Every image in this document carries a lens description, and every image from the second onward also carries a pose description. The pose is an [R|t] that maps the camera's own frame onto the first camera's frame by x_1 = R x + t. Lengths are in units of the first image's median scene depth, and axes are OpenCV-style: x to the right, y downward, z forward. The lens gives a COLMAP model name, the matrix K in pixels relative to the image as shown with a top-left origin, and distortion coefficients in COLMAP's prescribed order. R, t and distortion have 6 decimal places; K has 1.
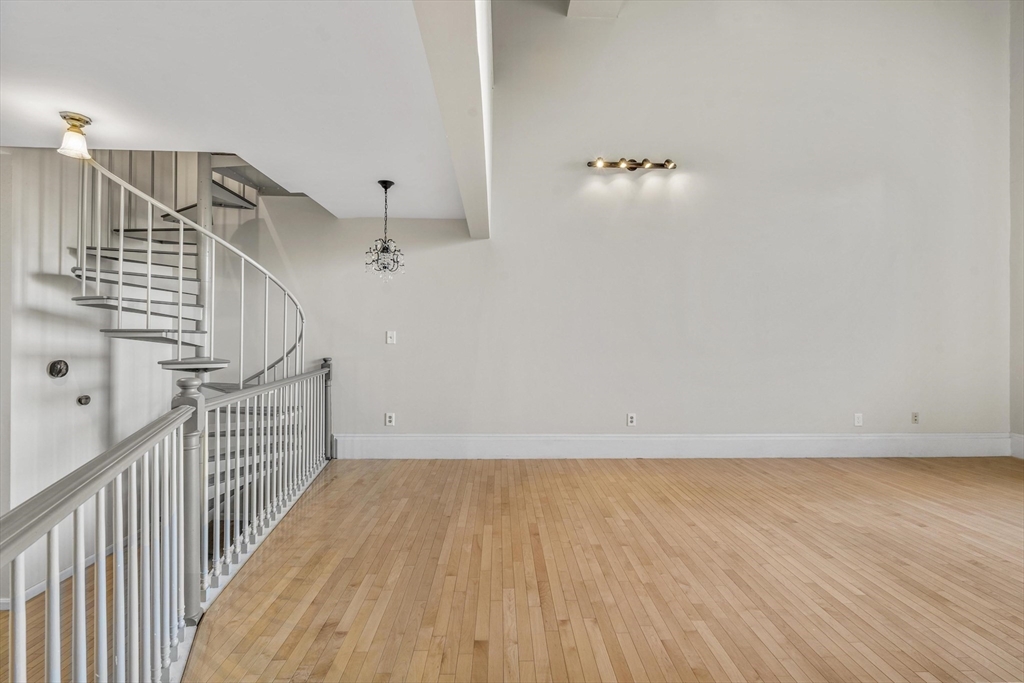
lens RADIAL K [[469.8, 0, 515.2], [0, 469.8, 338.6], [0, 0, 1]] dist [-0.002556, -0.000394]
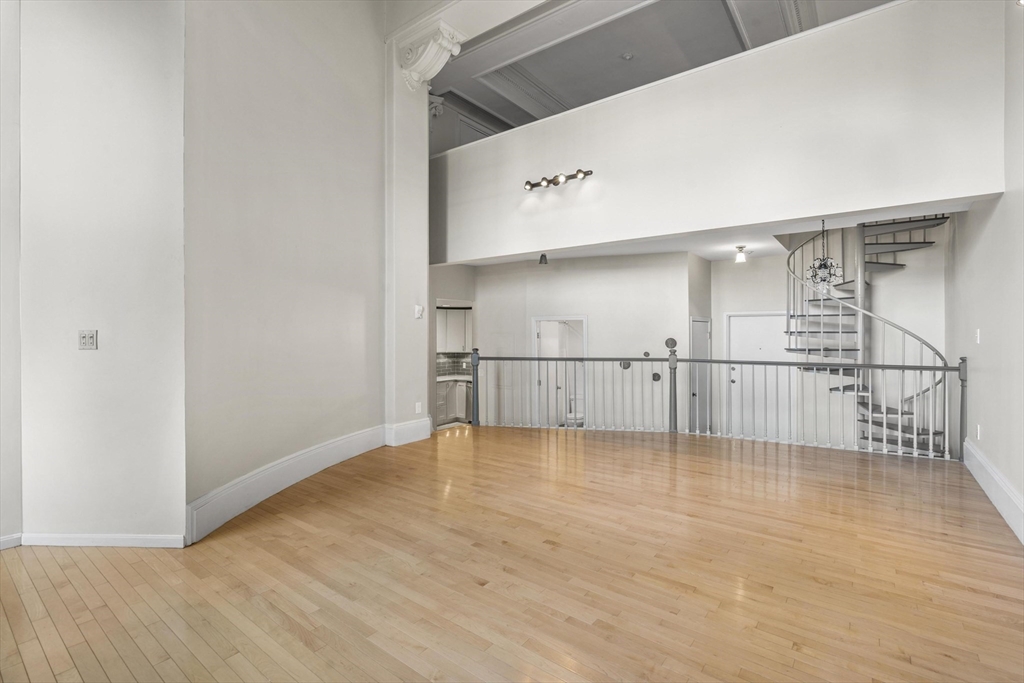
lens RADIAL K [[463.8, 0, 514.5], [0, 463.8, 334.1], [0, 0, 1]] dist [0.000141, 0.000171]
pose [[-0.635331, -0.002375, -0.772236, 1.100560], [-0.004888, 0.999988, 0.000945, -0.003460], [0.772225, 0.004375, -0.635335, 1.046486]]
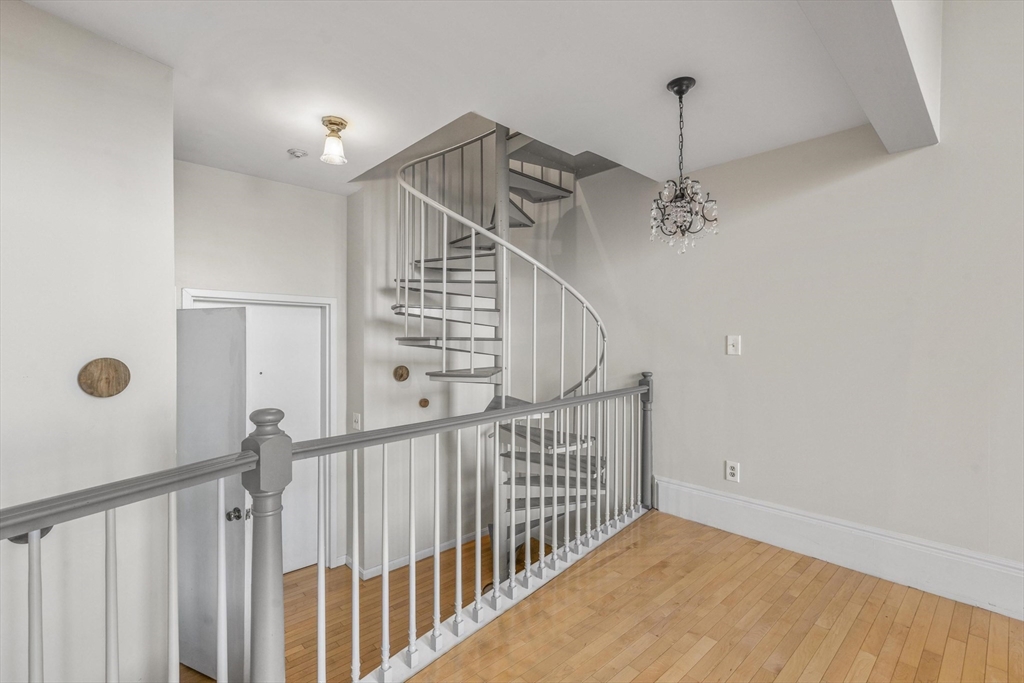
lens RADIAL K [[464.3, 0, 512.0], [0, 464.3, 341.5], [0, 0, 1]] dist [0.000344, 0.000267]
pose [[0.654884, -0.002974, -0.755724, 0.023127], [-0.000291, 0.999991, -0.004187, -0.005596], [0.755729, 0.002962, 0.654877, 0.413239]]
